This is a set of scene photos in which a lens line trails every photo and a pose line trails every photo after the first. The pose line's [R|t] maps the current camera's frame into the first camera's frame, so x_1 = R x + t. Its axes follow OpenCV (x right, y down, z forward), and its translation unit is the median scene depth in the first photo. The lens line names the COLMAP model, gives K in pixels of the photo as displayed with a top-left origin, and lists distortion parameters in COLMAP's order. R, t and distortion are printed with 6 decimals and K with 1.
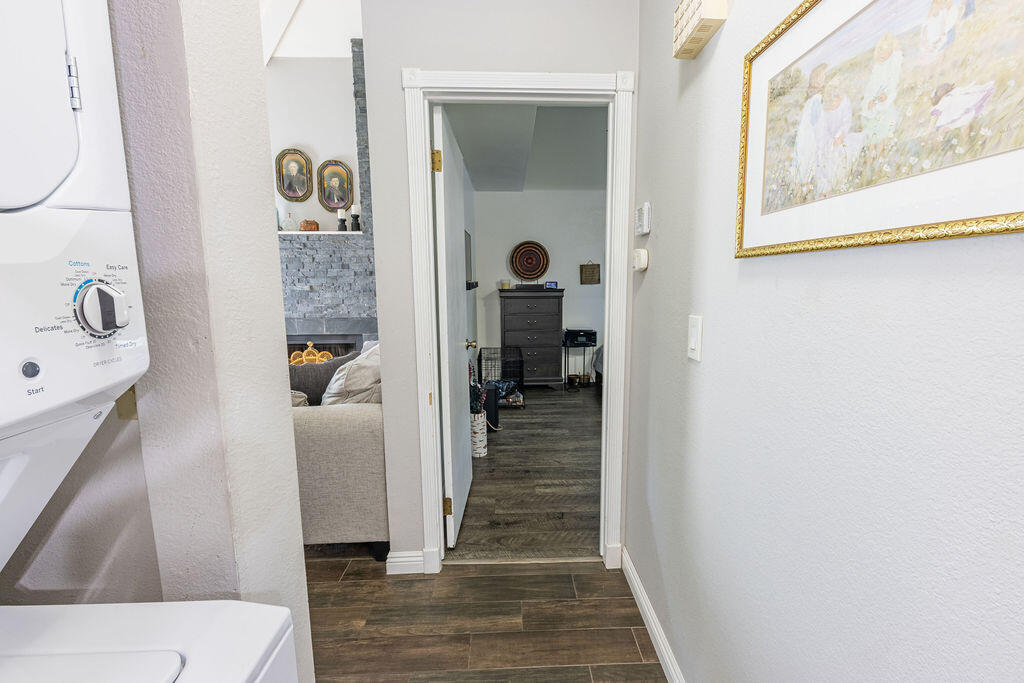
lens RADIAL K [[428.3, 0, 523.0], [0, 428.3, 339.3], [0, 0, 1]] dist [0.000256, -0.000069]
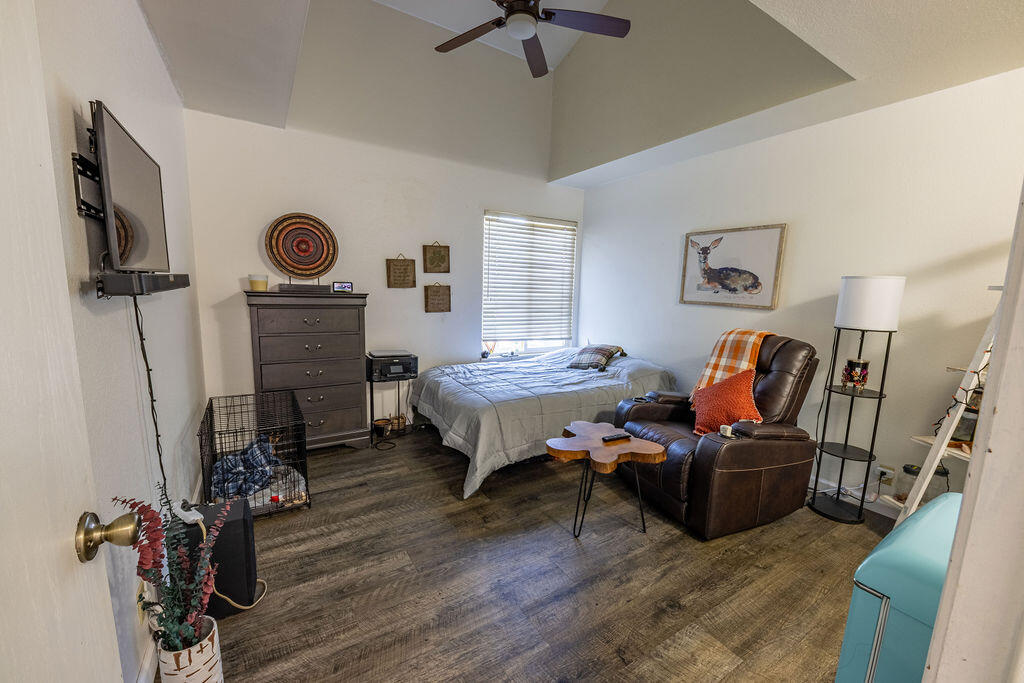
lens RADIAL K [[406.9, 0, 515.4], [0, 406.9, 343.4], [0, 0, 1]] dist [-0.000380, -0.000365]
pose [[0.866274, -0.038416, 0.498090, -0.017684], [0.033939, 0.999261, 0.018044, -0.045883], [-0.498415, 0.001274, 0.866938, 0.355422]]
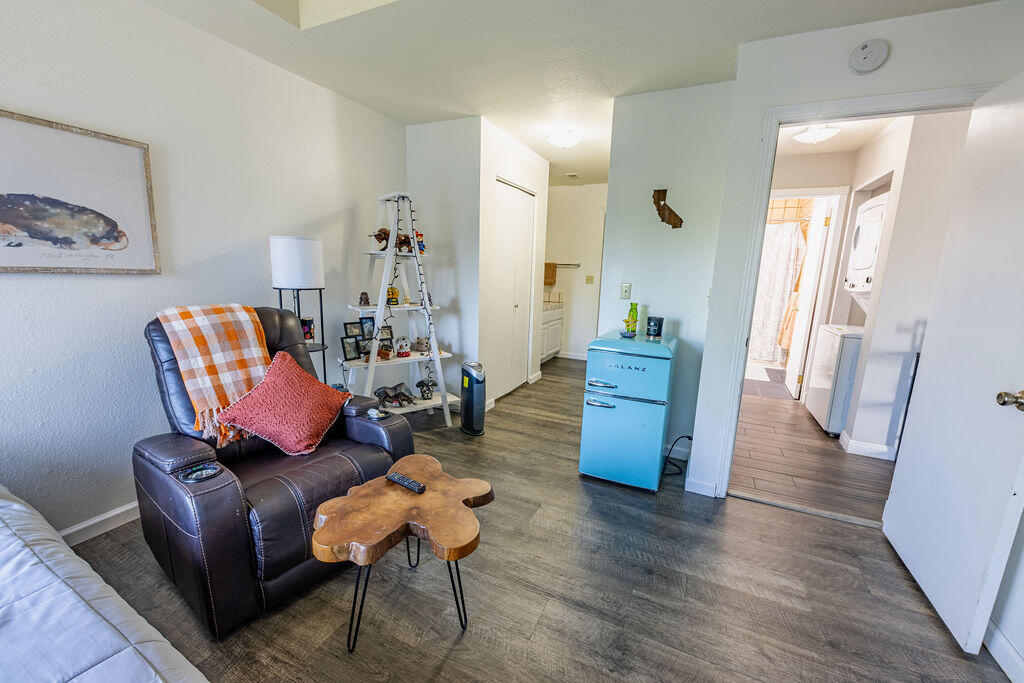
lens RADIAL K [[406.9, 0, 515.4], [0, 406.9, 343.4], [0, 0, 1]] dist [-0.000380, -0.000365]
pose [[-0.889037, -0.111391, 0.444078, 0.100689], [0.030943, 0.953115, 0.301023, -0.113670], [-0.456789, 0.281362, -0.843907, 0.857574]]
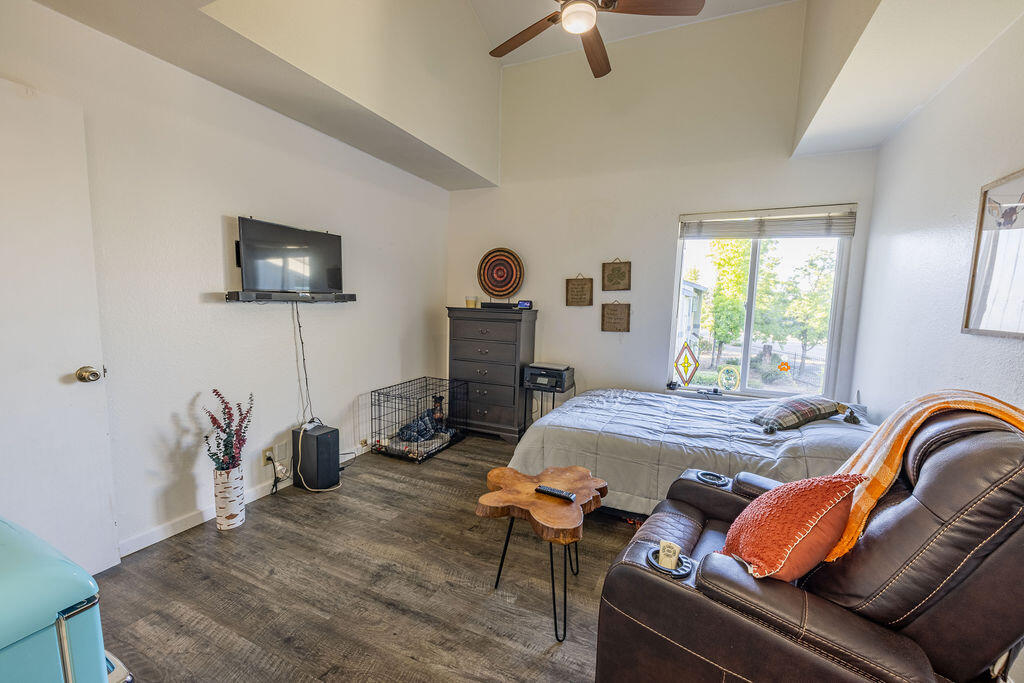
lens RADIAL K [[406.9, 0, 515.4], [0, 406.9, 343.4], [0, 0, 1]] dist [-0.000380, -0.000365]
pose [[0.897026, 0.073292, -0.435859, 0.392984], [-0.090034, 0.995779, -0.017851, -0.045837], [0.432710, 0.055255, 0.899838, 0.361404]]
